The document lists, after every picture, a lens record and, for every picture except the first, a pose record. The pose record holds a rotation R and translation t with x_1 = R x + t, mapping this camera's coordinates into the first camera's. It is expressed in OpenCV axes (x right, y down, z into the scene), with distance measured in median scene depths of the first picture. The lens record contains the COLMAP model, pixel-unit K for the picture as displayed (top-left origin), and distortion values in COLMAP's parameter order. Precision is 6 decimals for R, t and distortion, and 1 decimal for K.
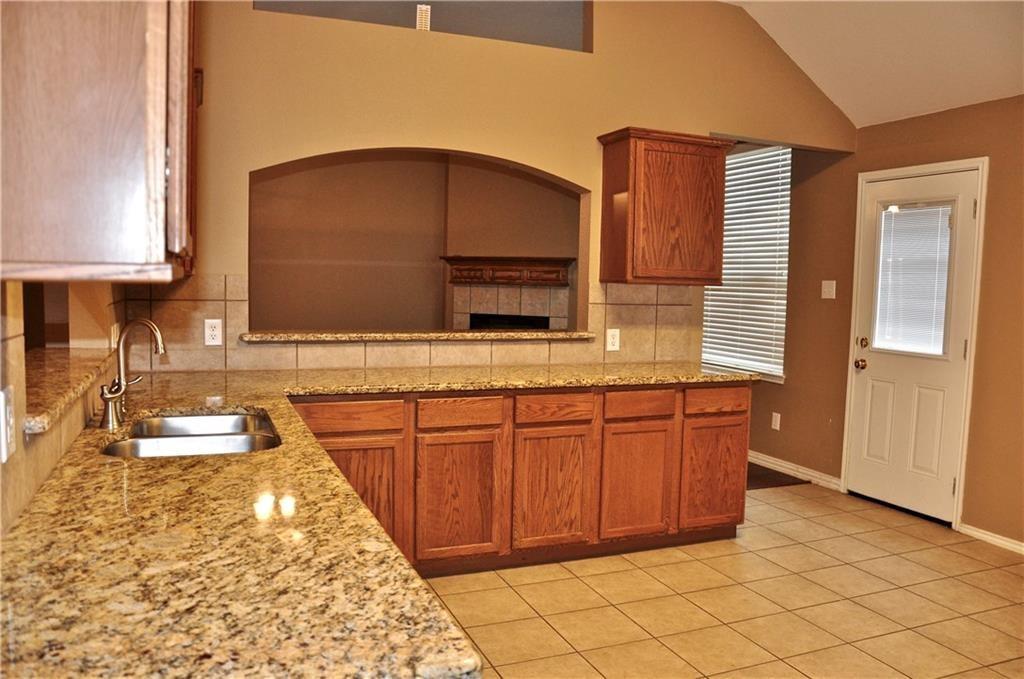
lens RADIAL K [[805.1, 0, 507.7], [0, 805.1, 340.6], [0, 0, 1]] dist [-0.072431, 0.023139]
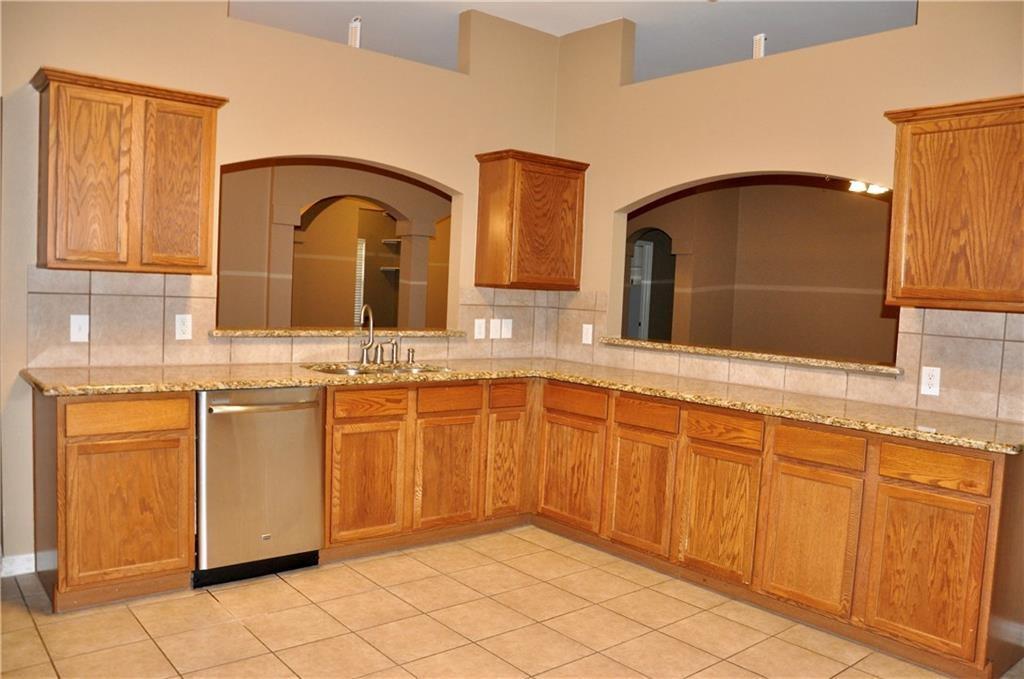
lens RADIAL K [[805.1, 0, 507.9], [0, 805.1, 341.4], [0, 0, 1]] dist [-0.072431, 0.023139]
pose [[0.315510, 0.054059, -0.947381, 0.801263], [-0.111089, 0.993615, 0.019701, -0.009437], [0.942397, 0.099028, 0.319501, 0.408607]]
